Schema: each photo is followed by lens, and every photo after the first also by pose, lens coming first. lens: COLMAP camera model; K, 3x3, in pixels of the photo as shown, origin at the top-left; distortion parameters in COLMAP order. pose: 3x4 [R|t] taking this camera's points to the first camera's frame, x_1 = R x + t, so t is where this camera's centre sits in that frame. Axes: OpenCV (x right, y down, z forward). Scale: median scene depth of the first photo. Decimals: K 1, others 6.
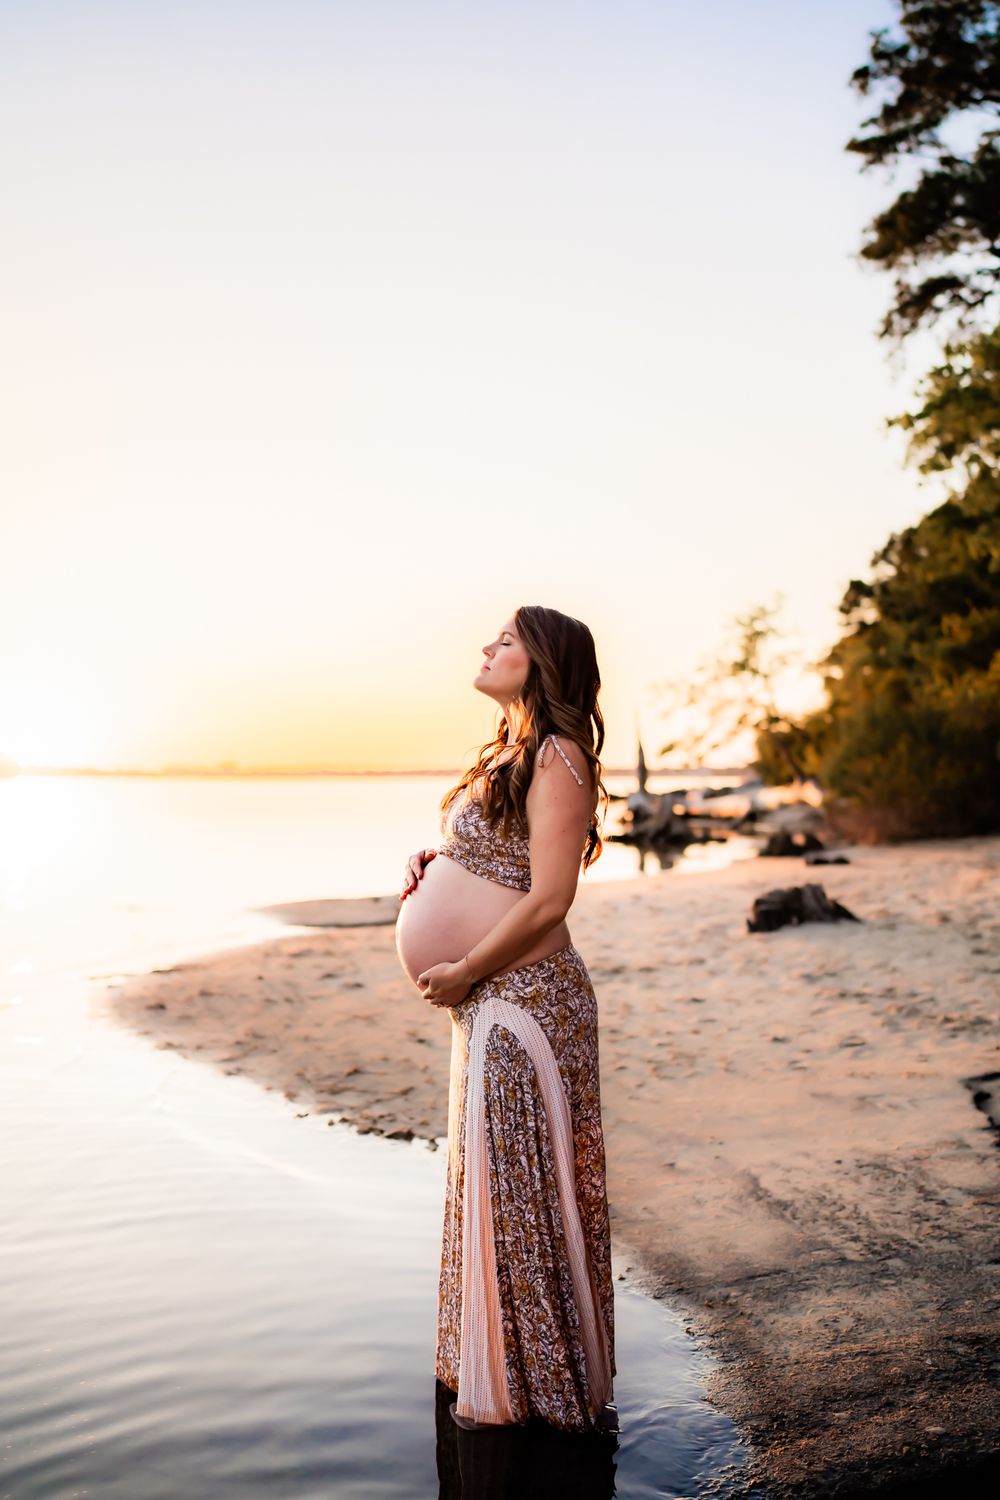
lens RADIAL K [[1669.3, 0, 500.0], [0, 1669.3, 750.0], [0, 0, 1]] dist [0.005823, 0.033139]
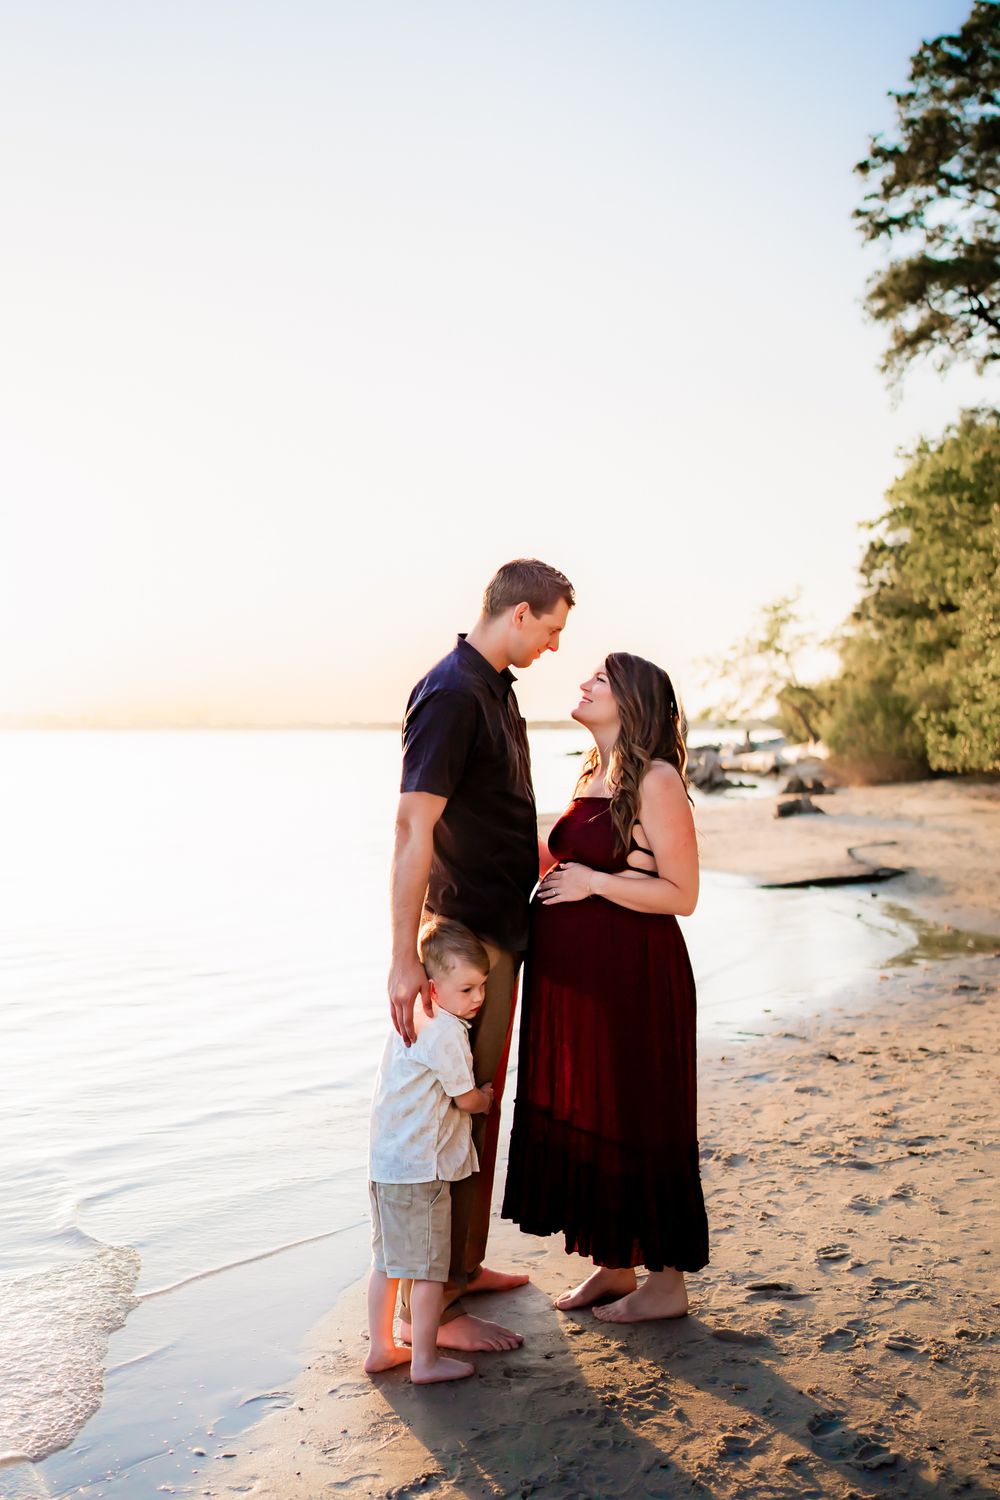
lens RADIAL K [[1796.6, 0, 410.3], [0, 1796.6, 682.3], [0, 0, 1]] dist [-0.006502, -0.022447]
pose [[0.998709, -0.001856, -0.050763, -0.115769], [0.001319, 0.999943, -0.010616, -0.023628], [0.050780, 0.010535, 0.998654, -0.766798]]
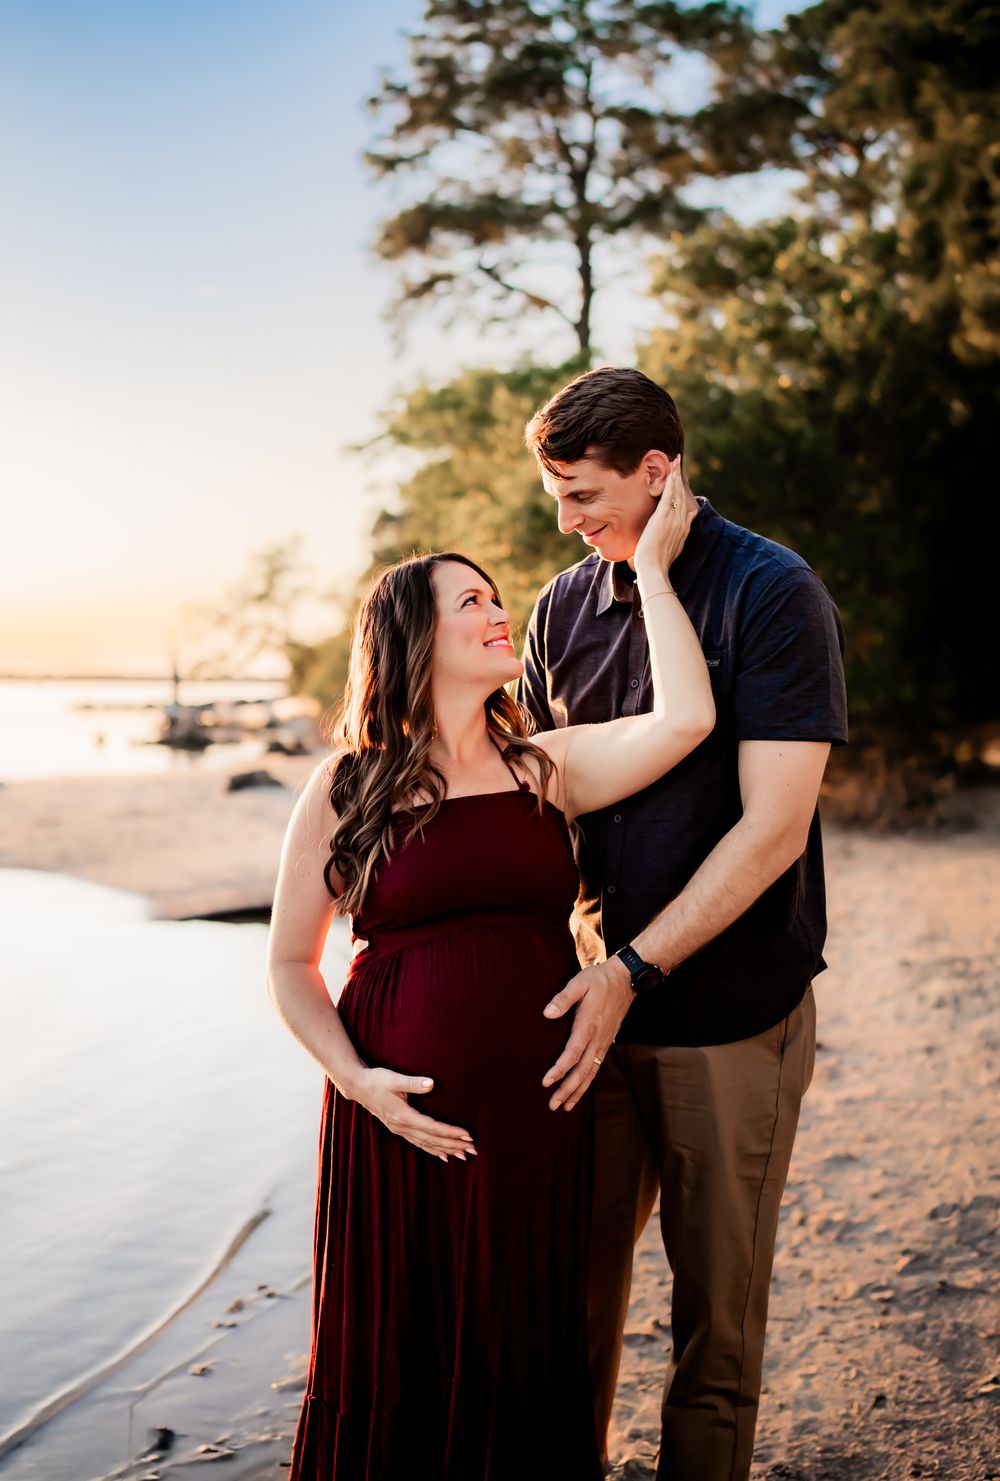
lens RADIAL K [[1664.9, 0, 462.2], [0, 1664.9, 699.2], [0, 0, 1]] dist [-0.000303, 0.005476]
pose [[0.968742, 0.015364, 0.247593, -0.019141], [-0.021434, 0.999532, 0.021838, -0.016187], [-0.247142, -0.026462, 0.968618, -0.395773]]
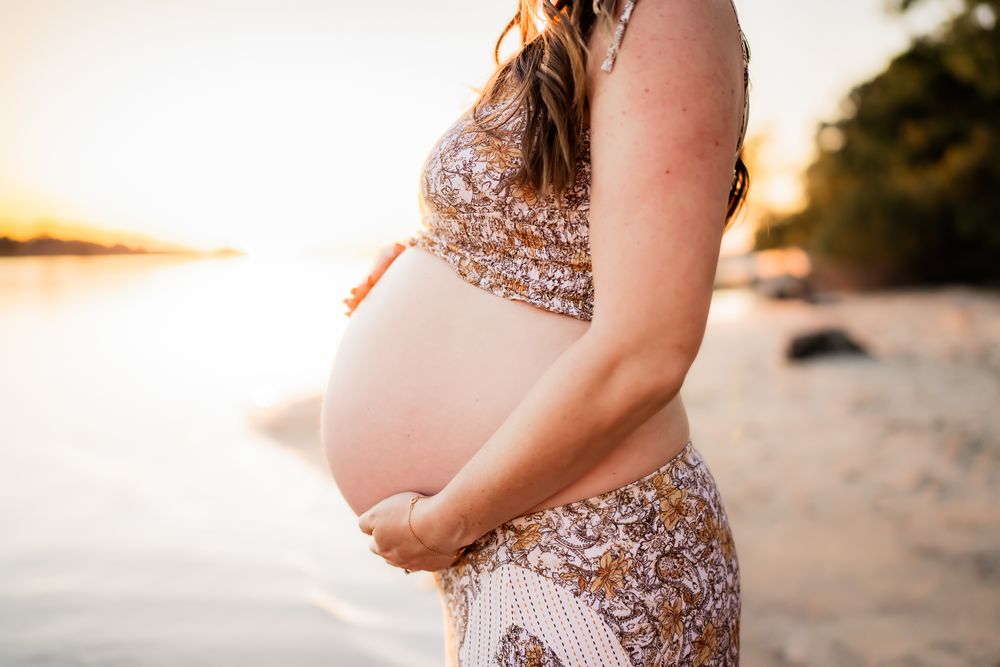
lens RADIAL K [[1135.9, 0, 454.1], [0, 1135.9, 334.9], [0, 0, 1]] dist [-0.015215, 0.049605]
pose [[0.994545, 0.017693, -0.102798, 0.001735], [-0.008053, 0.995592, 0.093447, 0.010053], [0.103998, -0.092110, 0.990303, 0.117855]]
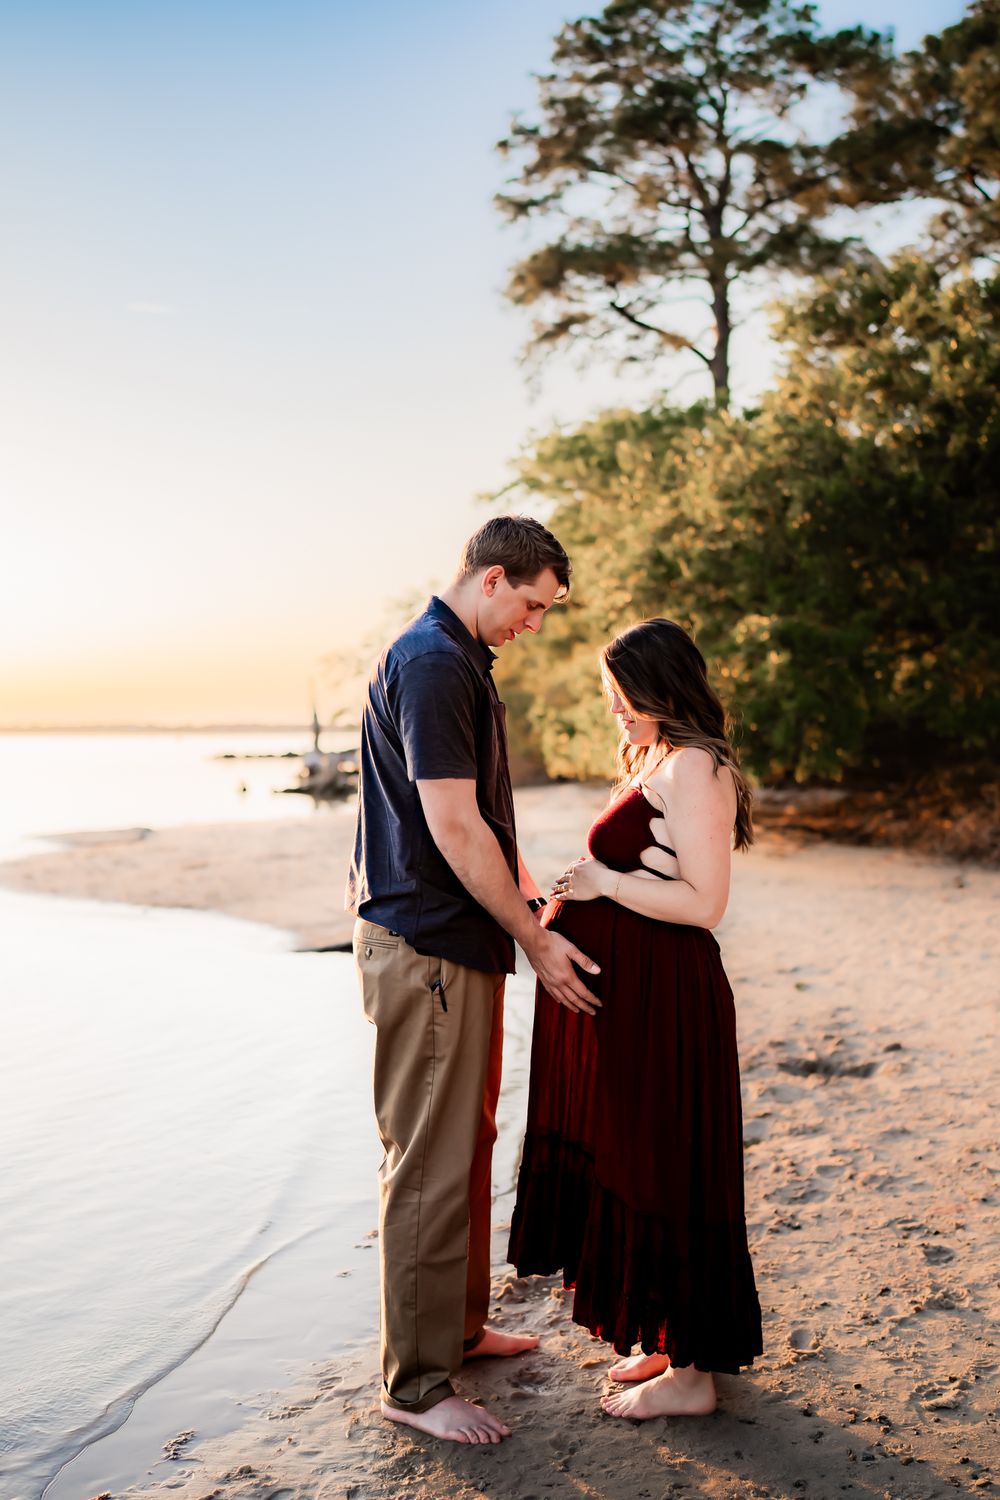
lens RADIAL K [[1703.8, 0, 500.0], [0, 1703.8, 750.0], [0, 0, 1]] dist [-0.015215, 0.049605]
pose [[0.982499, 0.000345, 0.186270, -0.022920], [-0.005186, 0.999661, 0.025501, -0.015809], [-0.186198, -0.026020, 0.982168, -0.445271]]
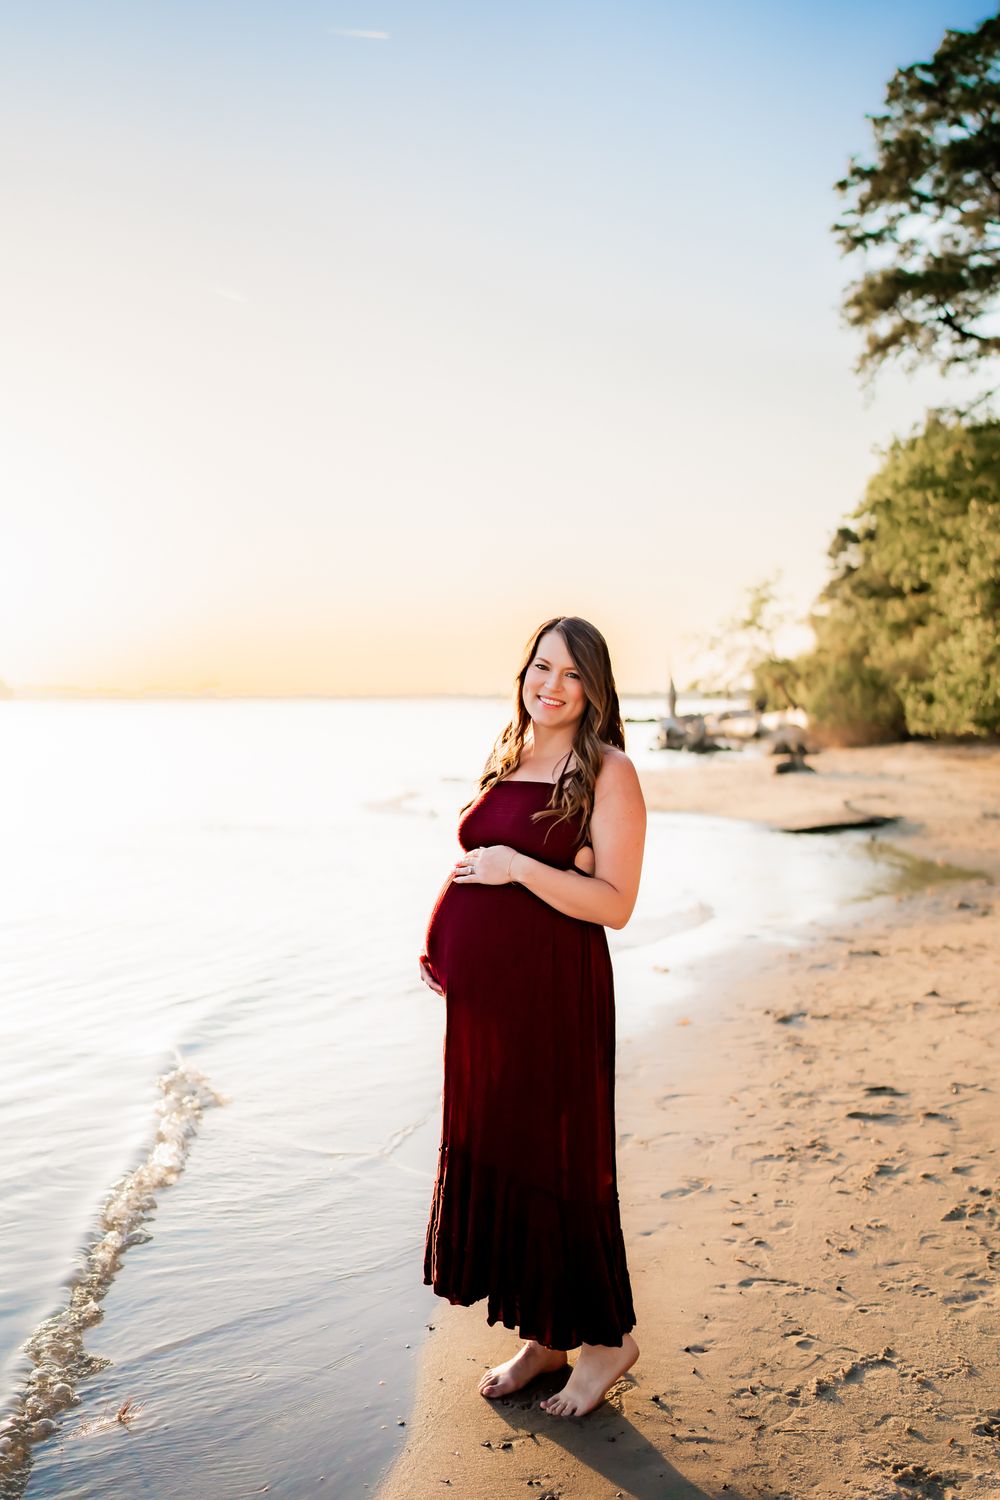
lens RADIAL K [[1668.3, 0, 459.4], [0, 1668.3, 723.6], [0, 0, 1]] dist [-0.002047, 0.027438]
pose [[0.999823, 0.000423, -0.018806, -0.153251], [0.000146, 0.999543, 0.030240, -0.023364], [0.018810, -0.030237, 0.999366, -0.837357]]
